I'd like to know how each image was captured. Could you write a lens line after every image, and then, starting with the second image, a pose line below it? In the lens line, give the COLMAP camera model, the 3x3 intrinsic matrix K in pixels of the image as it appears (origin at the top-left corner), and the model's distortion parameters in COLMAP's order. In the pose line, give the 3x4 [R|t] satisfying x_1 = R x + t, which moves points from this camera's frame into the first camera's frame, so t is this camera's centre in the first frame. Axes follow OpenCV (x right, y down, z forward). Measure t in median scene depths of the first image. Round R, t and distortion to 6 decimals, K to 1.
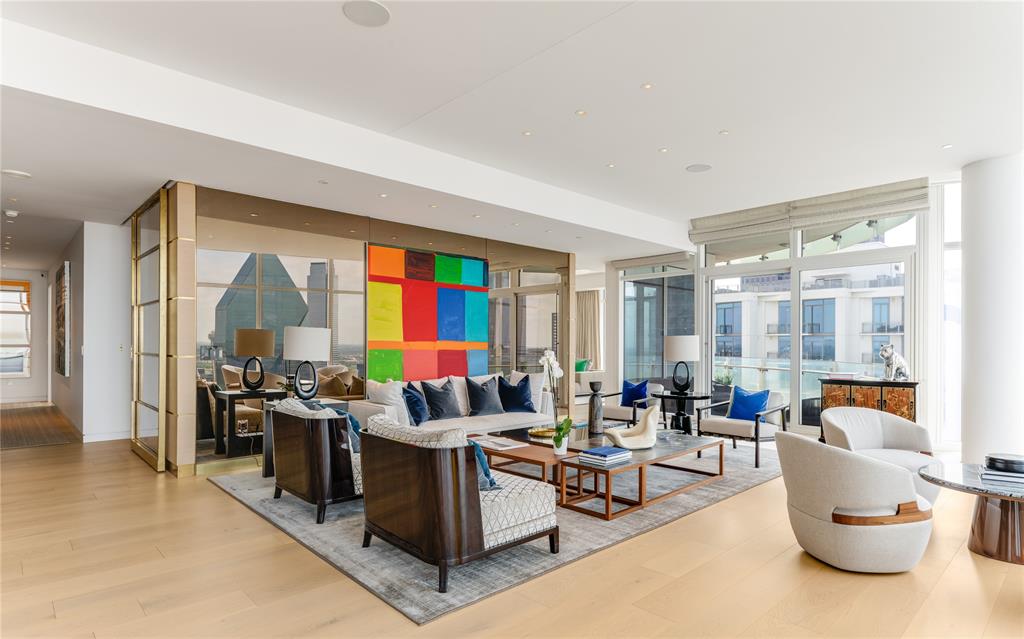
lens RADIAL K [[547.9, 0, 486.0], [0, 547.9, 345.9], [0, 0, 1]] dist [-0.003898, 0.000242]
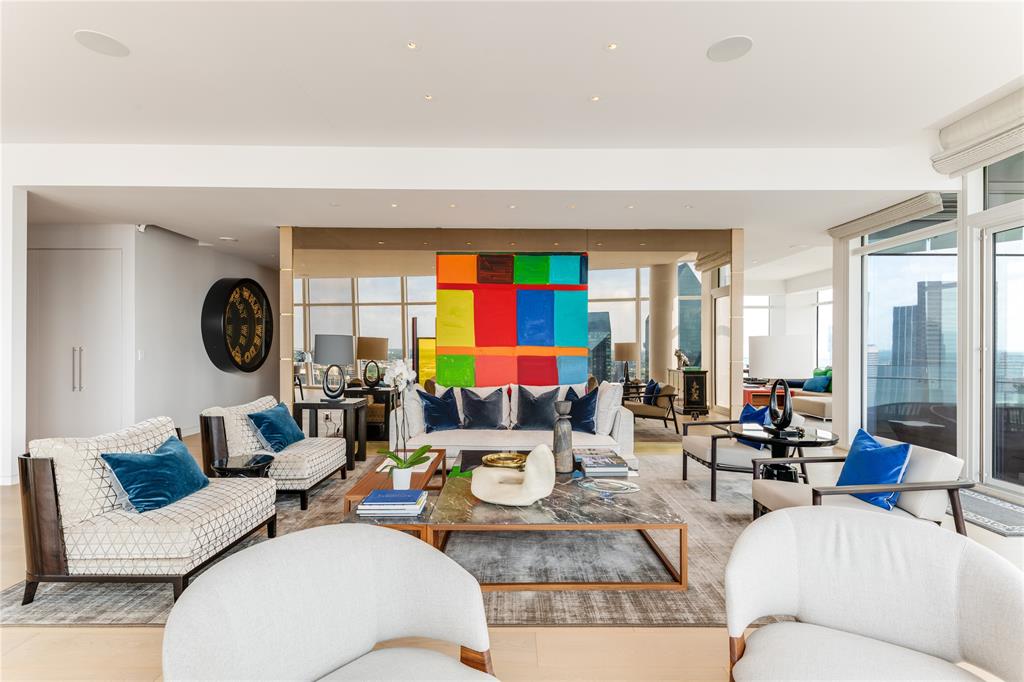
lens RADIAL K [[483.5, 0, 510.2], [0, 483.5, 347.0], [0, 0, 1]] dist [0.014365, -0.000359]
pose [[0.739494, -0.004377, -0.673149, 0.484530], [-0.001564, 0.999965, -0.008220, -0.001123], [0.673161, 0.007131, 0.739461, 0.392645]]
